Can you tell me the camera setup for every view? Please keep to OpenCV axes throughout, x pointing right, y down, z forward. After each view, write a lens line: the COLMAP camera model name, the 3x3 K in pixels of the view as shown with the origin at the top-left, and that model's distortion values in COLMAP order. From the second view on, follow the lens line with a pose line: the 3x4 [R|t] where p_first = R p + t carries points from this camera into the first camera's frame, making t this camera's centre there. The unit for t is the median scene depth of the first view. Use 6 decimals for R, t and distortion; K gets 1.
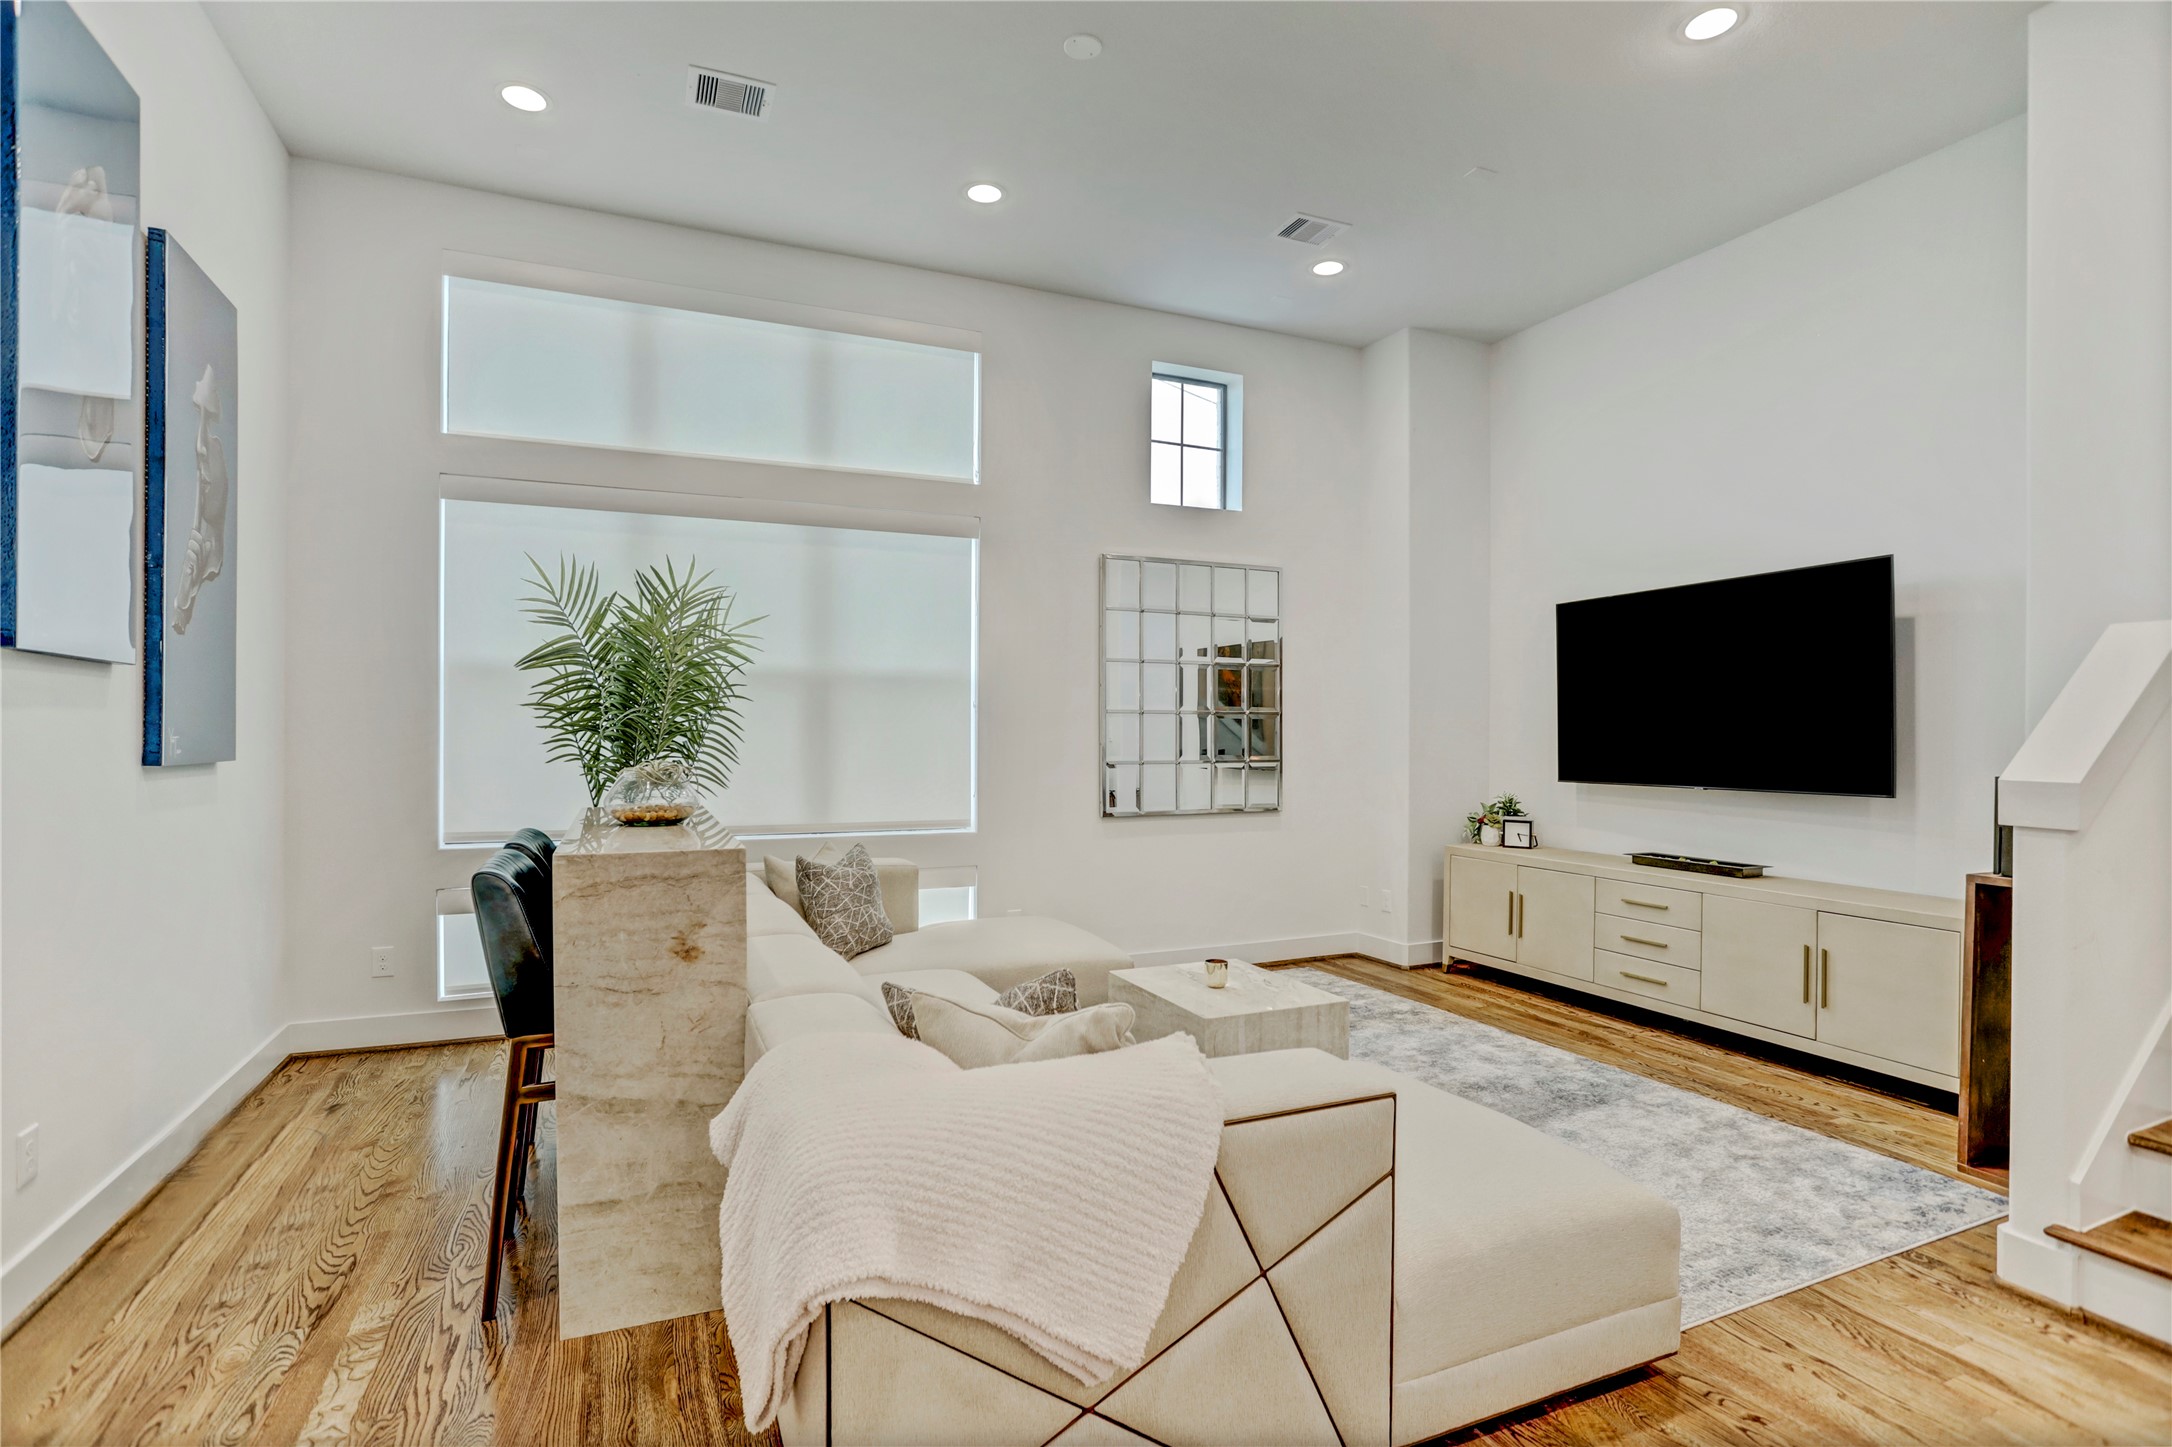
lens RADIAL K [[1055.9, 0, 1089.0], [0, 1055.9, 736.8], [0, 0, 1]] dist [-0.041959, 0.016775]
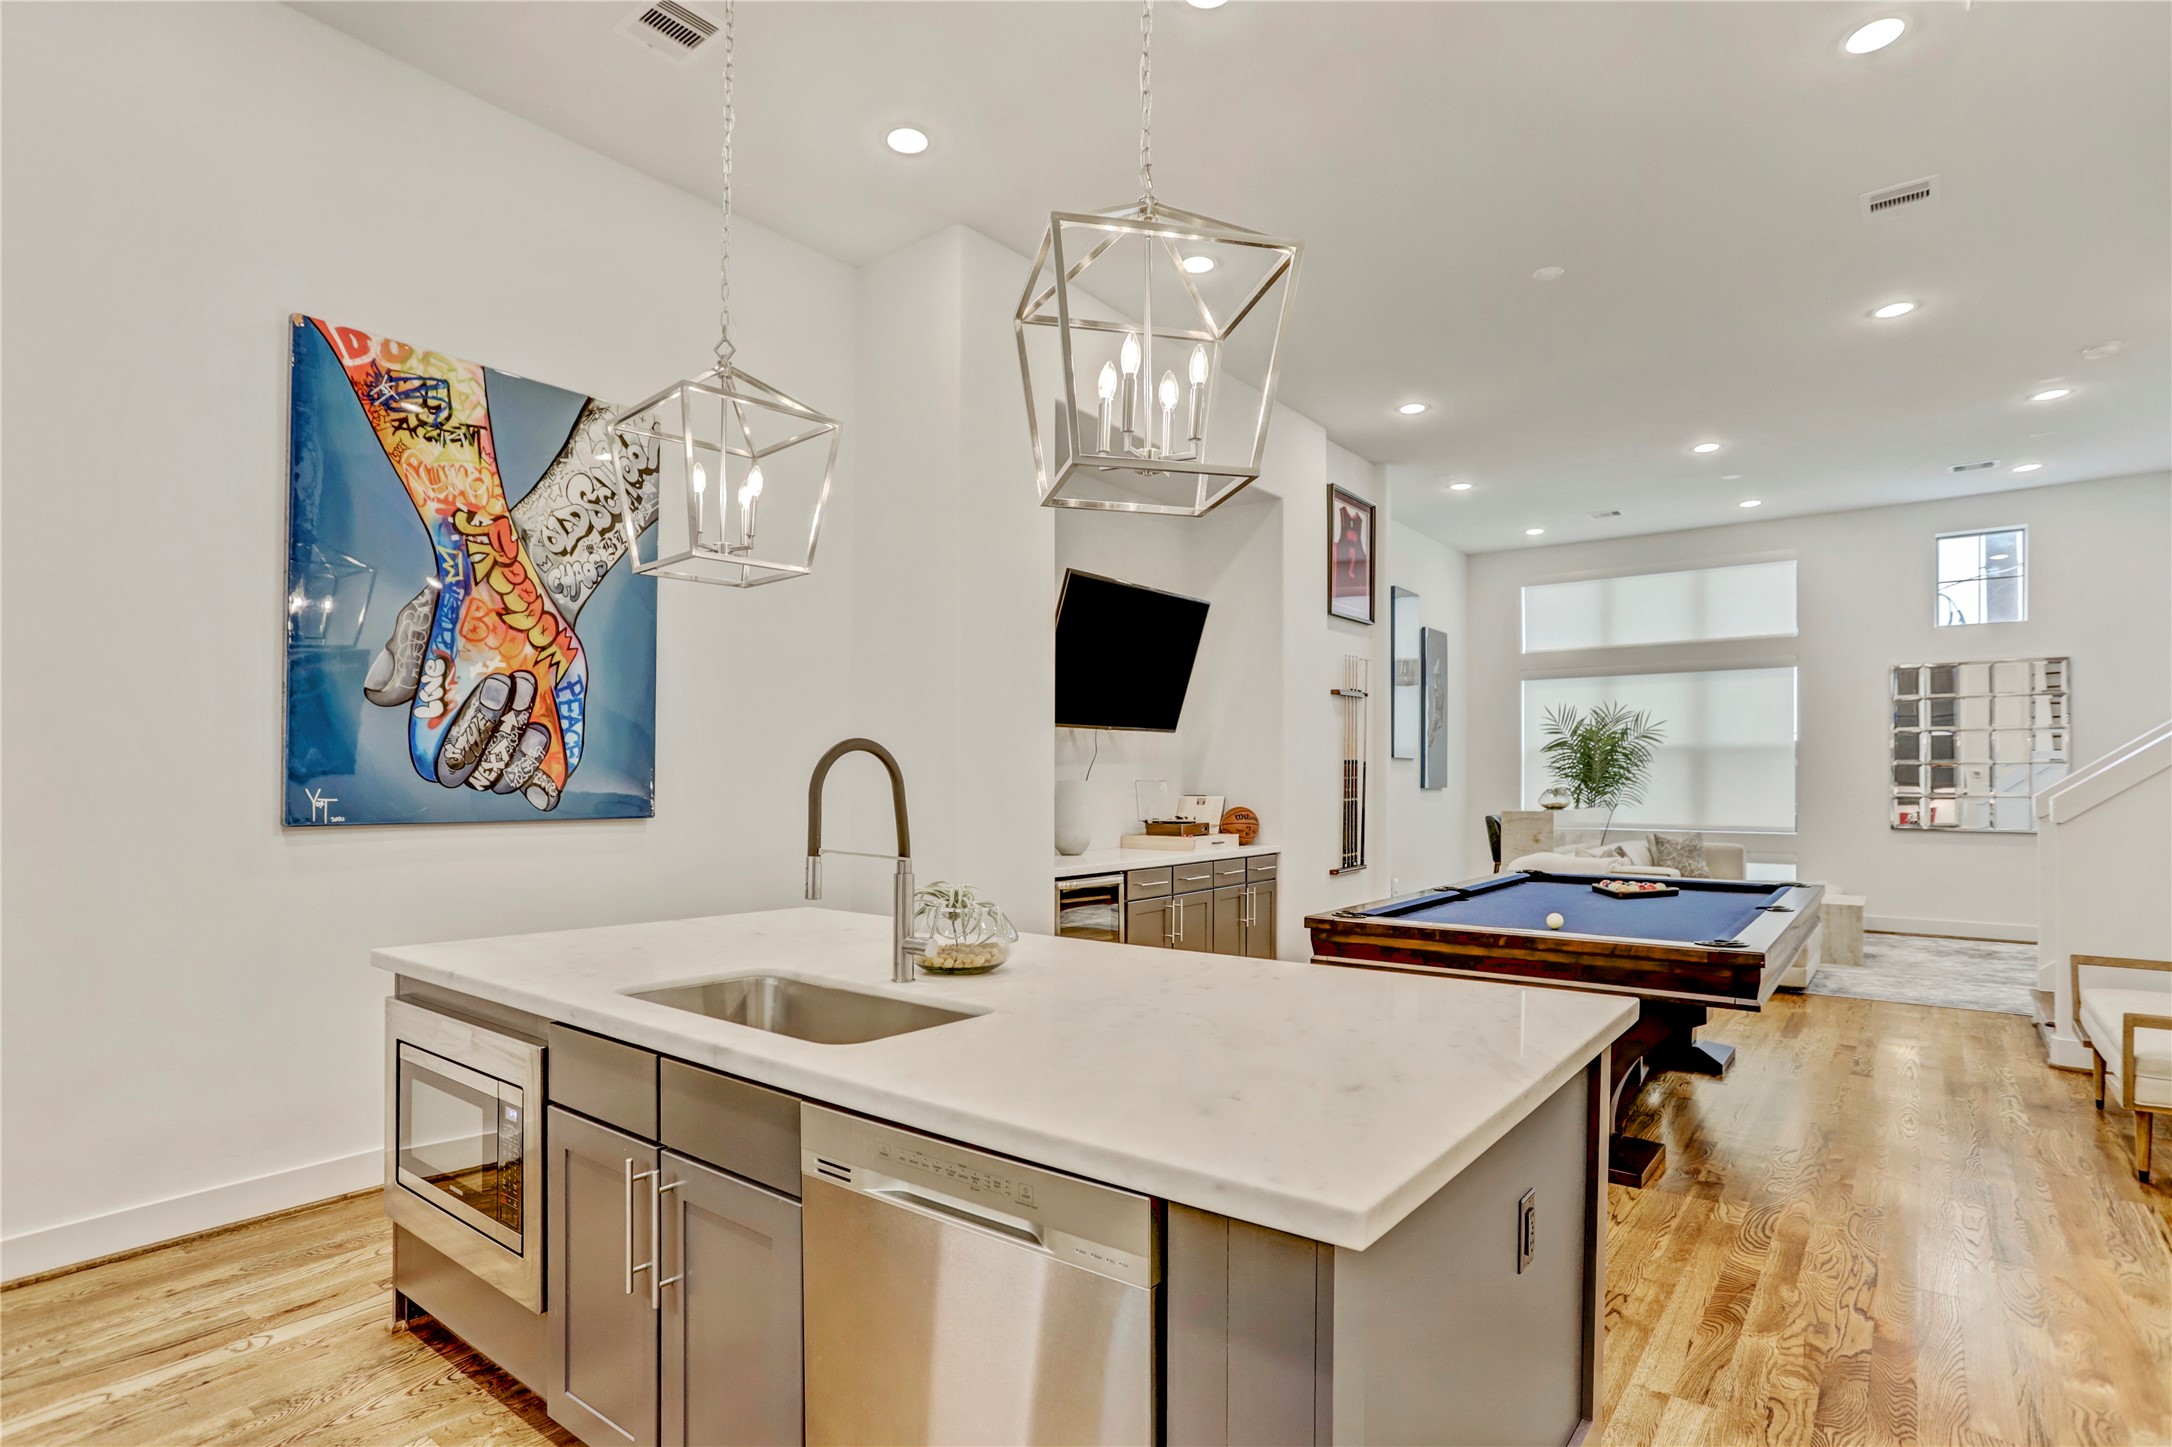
lens RADIAL K [[1139.4, 0, 1079.5], [0, 1139.4, 806.7], [0, 0, 1]] dist [-0.033132, 0.009866]
pose [[0.489432, 0.013268, -0.871941, 1.110118], [0.000493, 0.999880, 0.015492, 0.018329], [0.872042, -0.008012, 0.489366, -1.116520]]
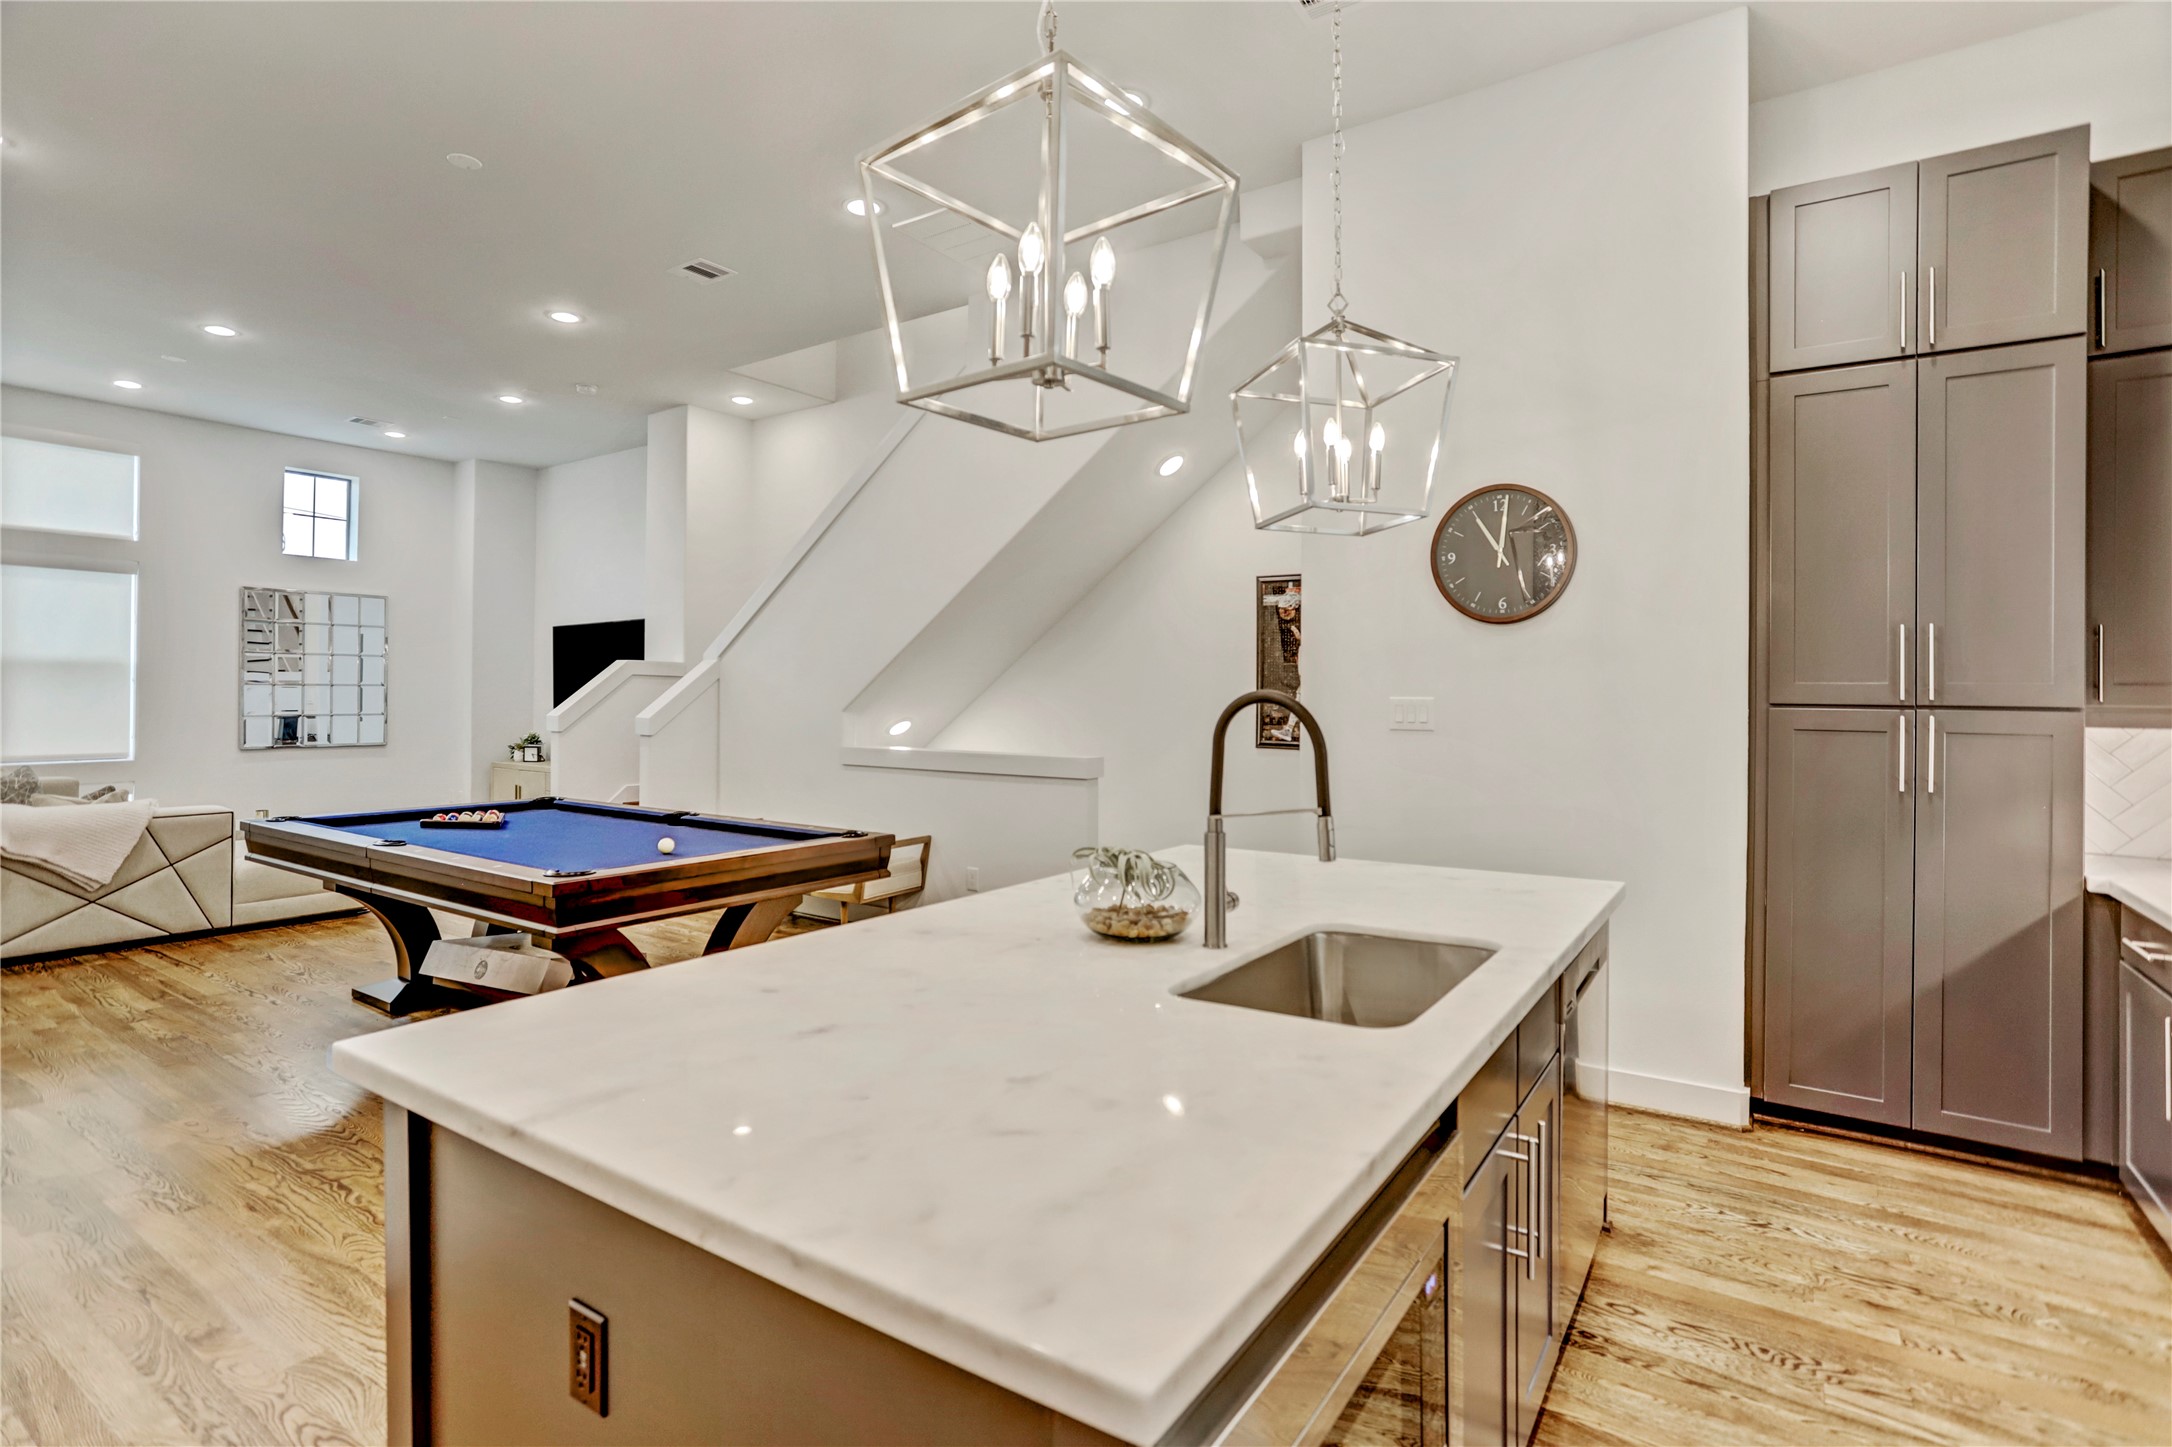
lens RADIAL K [[1055.9, 0, 1083.1], [0, 1055.9, 702.4], [0, 0, 1]] dist [-0.041959, 0.016775]
pose [[0.855859, -0.001300, 0.517207, 0.363899], [-0.000218, 0.999996, 0.002875, -0.000673], [-0.517209, -0.002574, 0.855855, -1.247474]]
